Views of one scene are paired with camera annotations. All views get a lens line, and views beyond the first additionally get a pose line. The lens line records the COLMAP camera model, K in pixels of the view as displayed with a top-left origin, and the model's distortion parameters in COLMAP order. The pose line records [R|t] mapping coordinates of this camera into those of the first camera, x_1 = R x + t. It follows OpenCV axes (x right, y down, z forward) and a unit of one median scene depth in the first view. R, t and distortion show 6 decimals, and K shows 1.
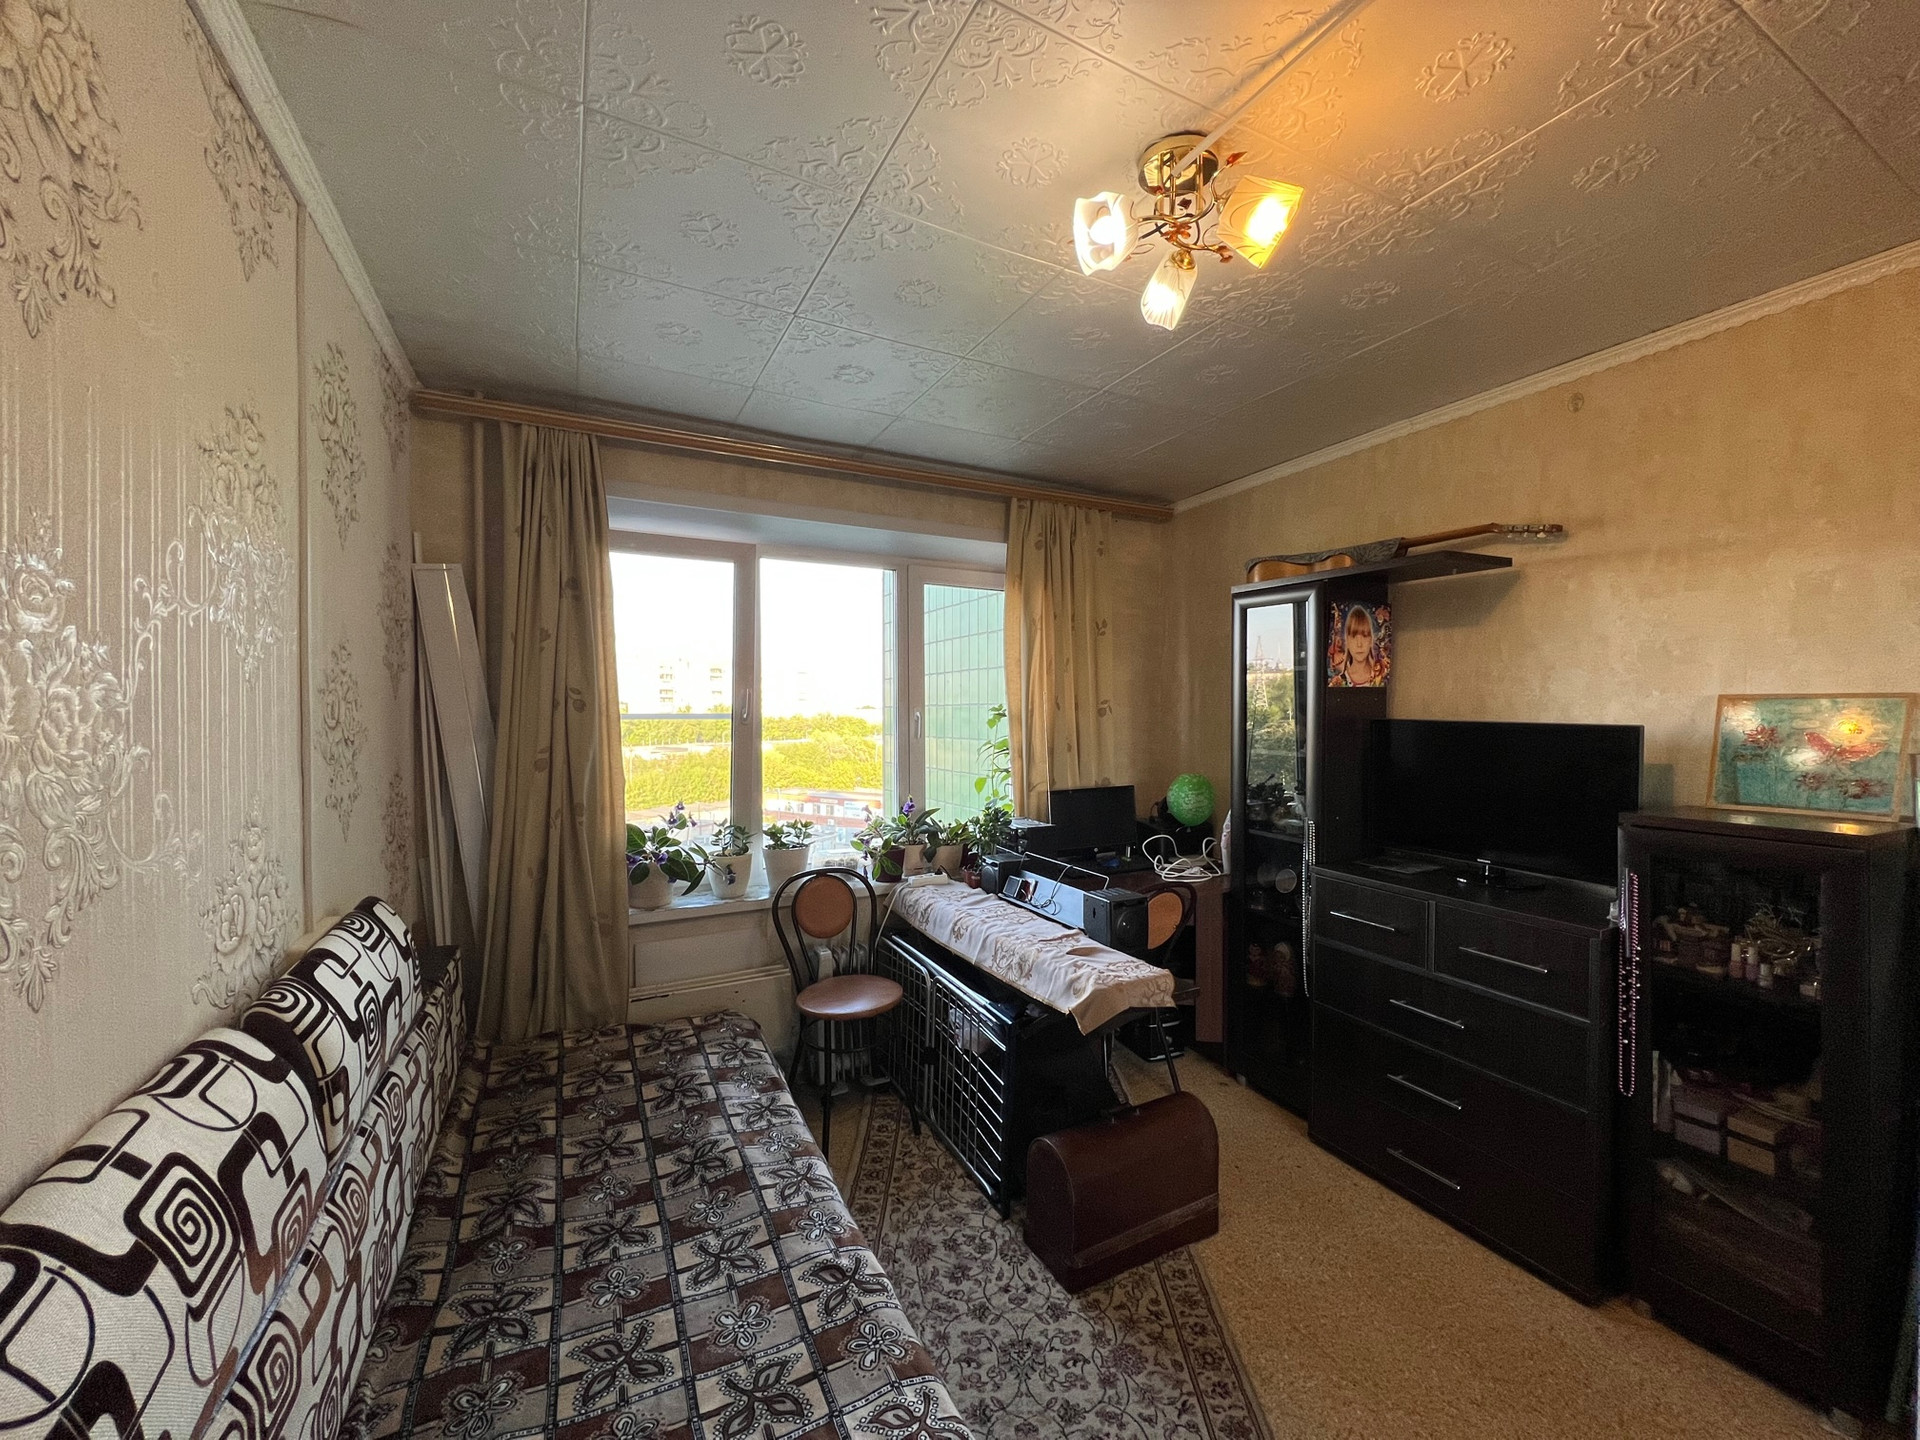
lens RADIAL K [[766.8, 0, 955.5], [0, 766.8, 724.9], [0, 0, 1]] dist [-0.006344, -0.000205]
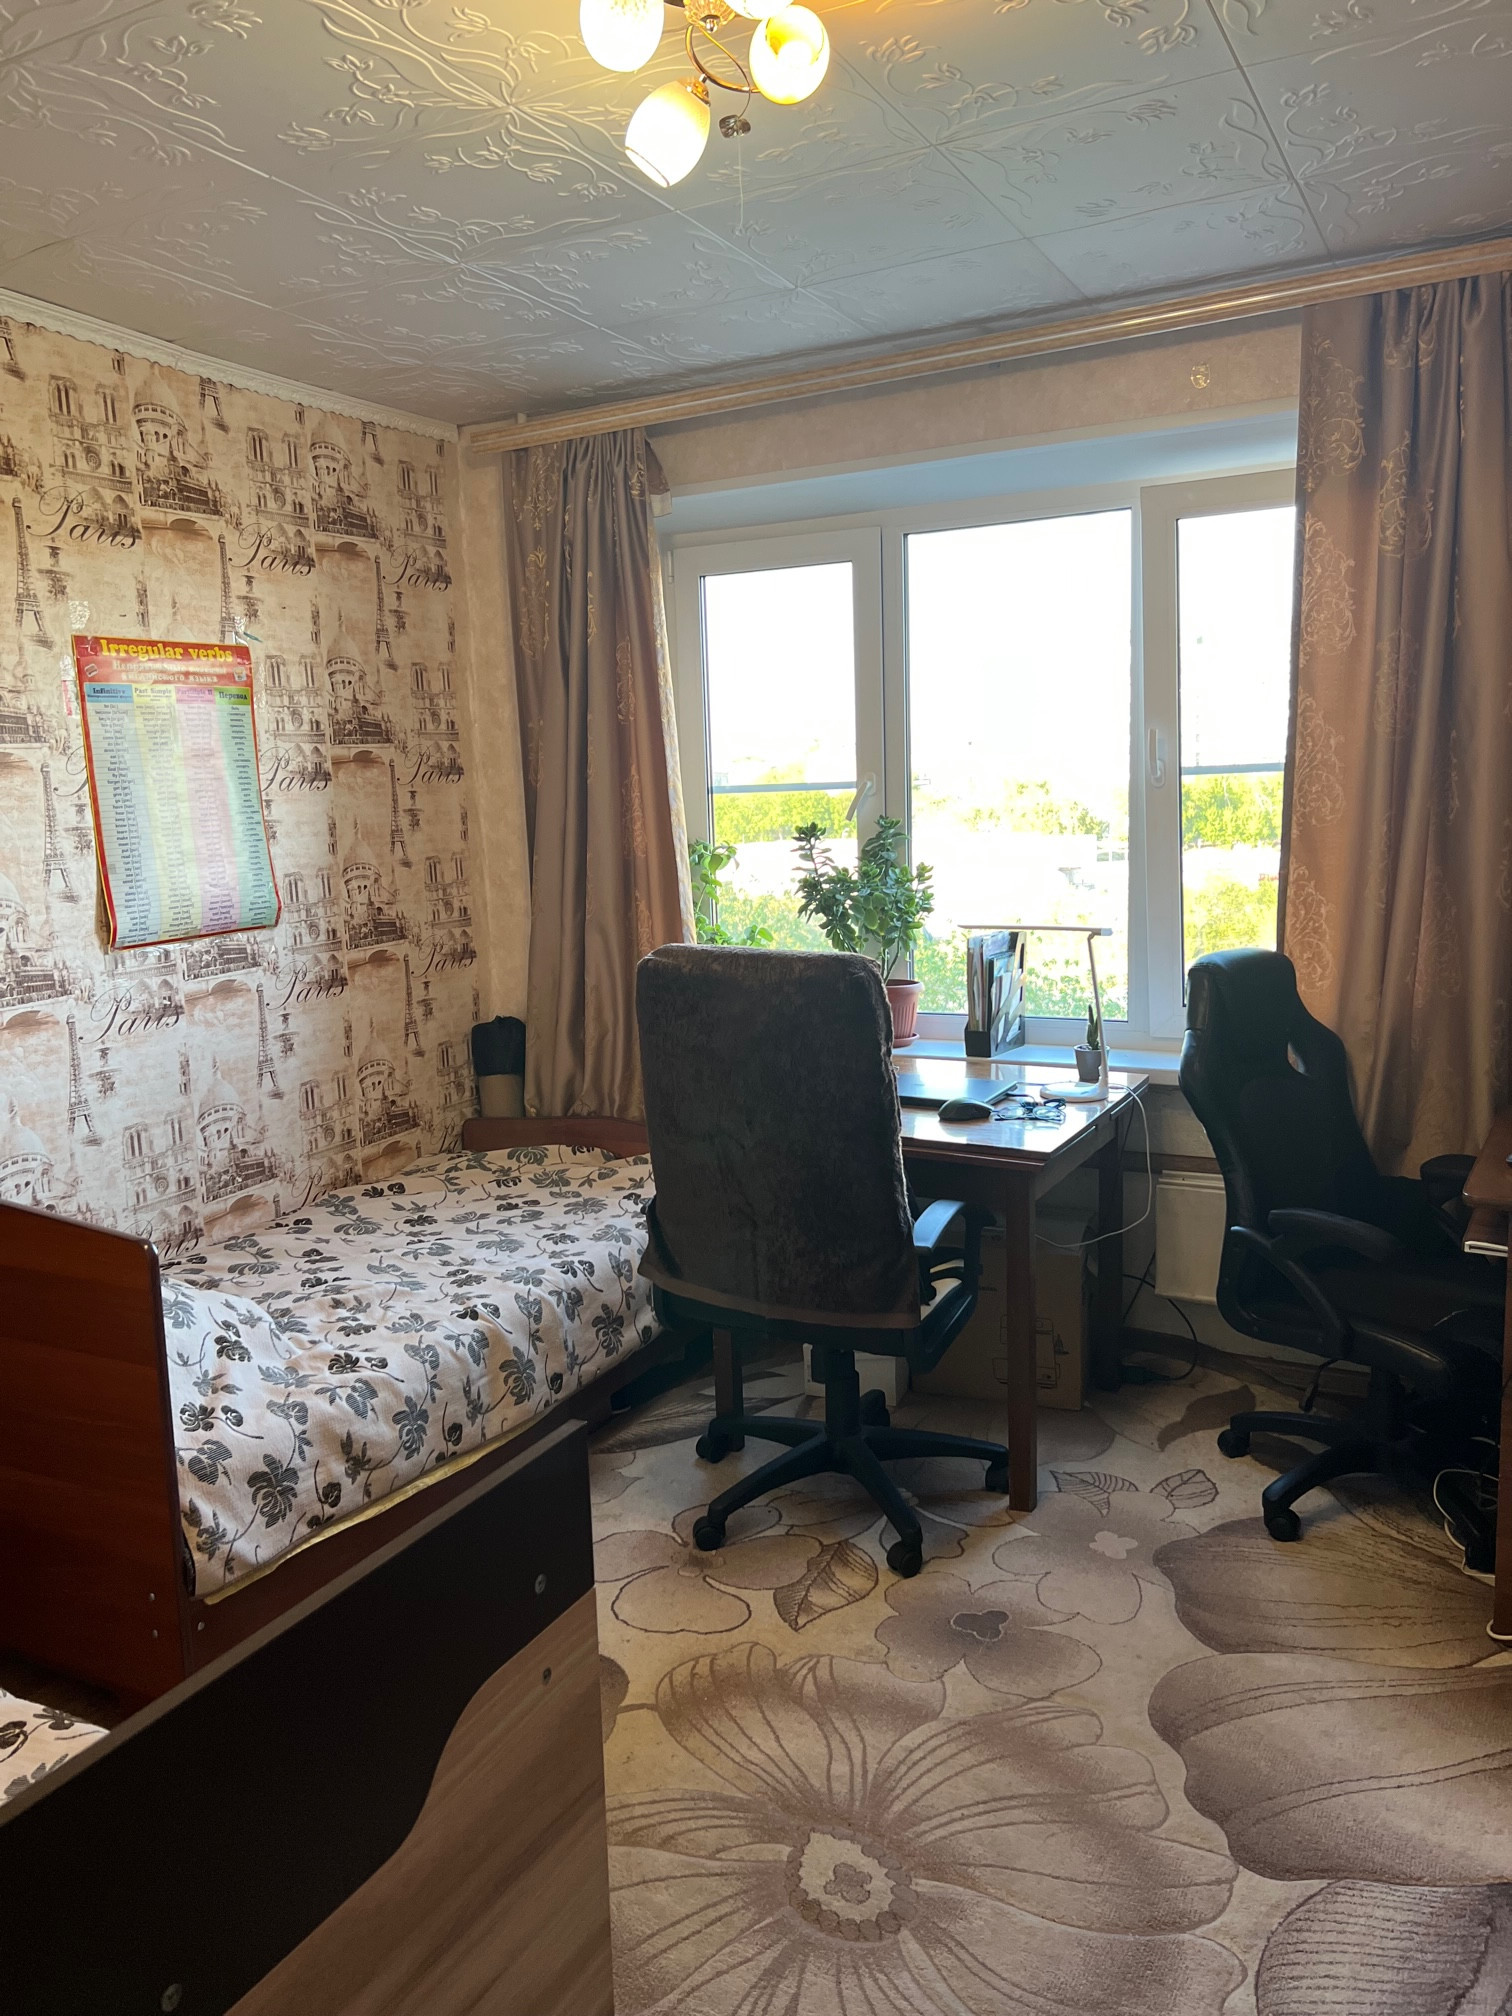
lens RADIAL K [[1503.3, 0, 735.4], [0, 1503.3, 1004.3], [0, 0, 1]] dist [0.087446, -0.213565]
pose [[0.575242, 0.091194, -0.812884, 0.825248], [0.034864, 0.990129, 0.135750, -0.010593], [0.817240, -0.106429, 0.566385, 0.152120]]
